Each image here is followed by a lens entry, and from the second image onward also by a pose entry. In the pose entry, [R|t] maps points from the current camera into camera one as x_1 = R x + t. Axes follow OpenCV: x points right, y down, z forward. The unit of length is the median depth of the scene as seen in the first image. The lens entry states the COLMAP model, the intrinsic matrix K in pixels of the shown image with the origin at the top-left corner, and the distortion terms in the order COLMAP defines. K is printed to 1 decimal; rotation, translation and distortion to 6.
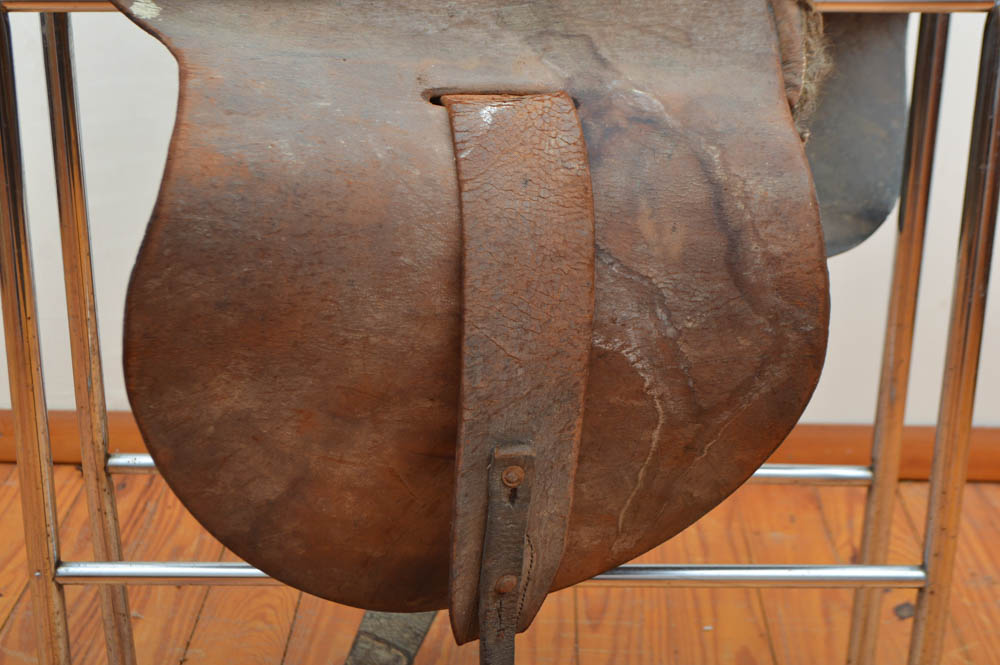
lens RADIAL K [[1688.1, 0, 500.0], [0, 1688.1, 332.5], [0, 0, 1]] dist [-0.003085, -0.027897]
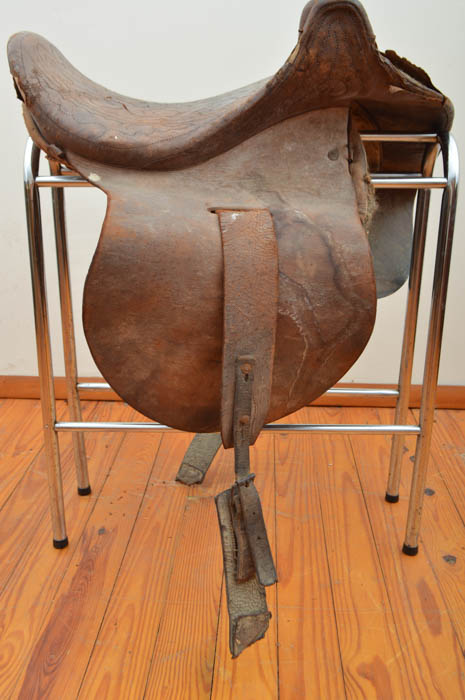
lens RADIAL K [[715.5, 0, 235.7], [0, 715.5, 338.8], [0, 0, 1]] dist [-0.001749, 0.000517]
pose [[0.999842, 0.005332, -0.016982, 0.011870], [-0.006250, 0.998495, -0.054487, 0.093430], [0.016666, 0.054585, 0.998370, -0.013944]]
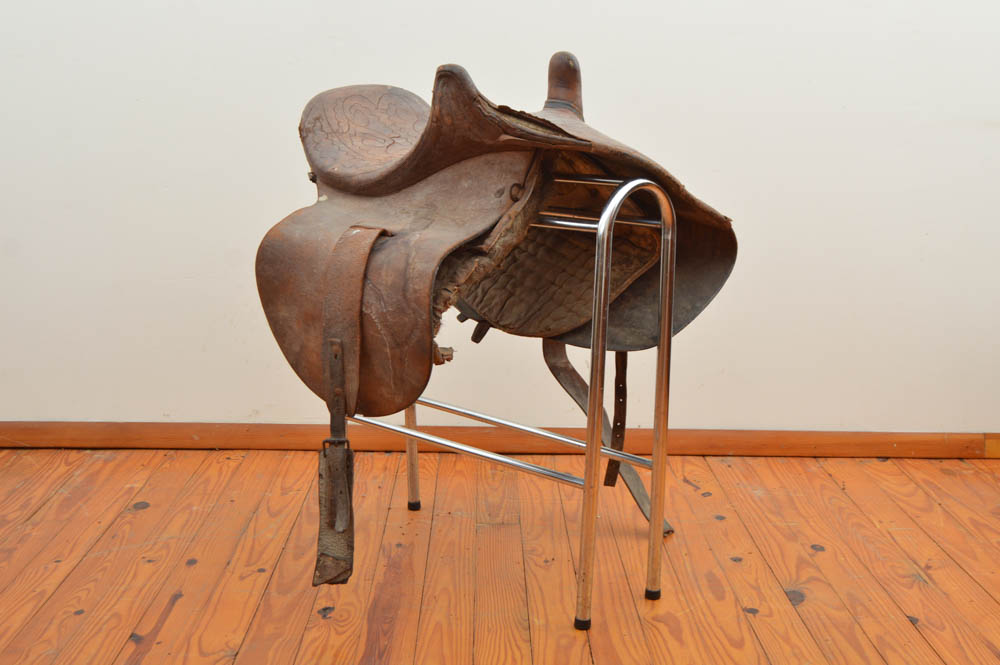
lens RADIAL K [[1208.7, 0, 500.0], [0, 1208.7, 332.5], [0, 0, 1]] dist [-0.017902, -0.013820]
pose [[0.711416, 0.134058, -0.689866, 1.583559], [-0.265153, 0.960289, -0.086828, 0.154490], [0.650831, 0.244691, 0.718711, -0.340921]]
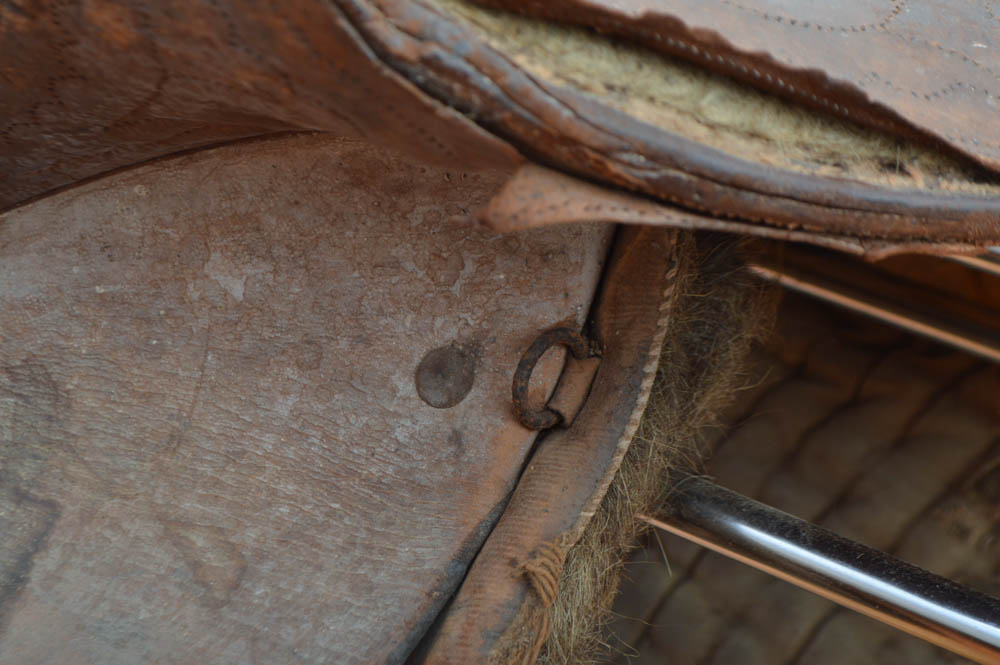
lens RADIAL K [[2258.6, 0, 500.0], [0, 2258.6, 332.5], [0, 0, 1]] dist [-0.051736, -0.102718]
pose [[0.791355, 0.300419, -0.532452, 0.485521], [-0.250611, 0.953804, 0.165684, -0.368385], [0.557630, 0.002324, 0.830086, 0.554515]]
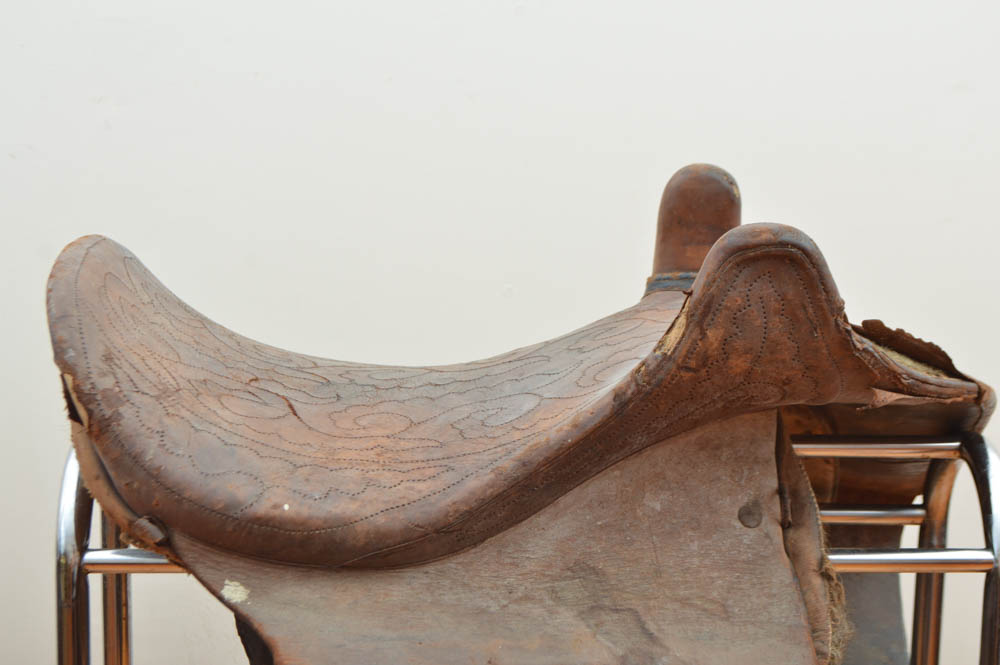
lens RADIAL K [[1688.1, 0, 500.0], [0, 1688.1, 332.5], [0, 0, 1]] dist [-0.003085, -0.027897]
pose [[0.999421, 0.002722, 0.033928, -0.074681], [0.005569, 0.970287, -0.241892, -0.087940], [-0.033578, 0.241941, 0.969710, -0.105153]]
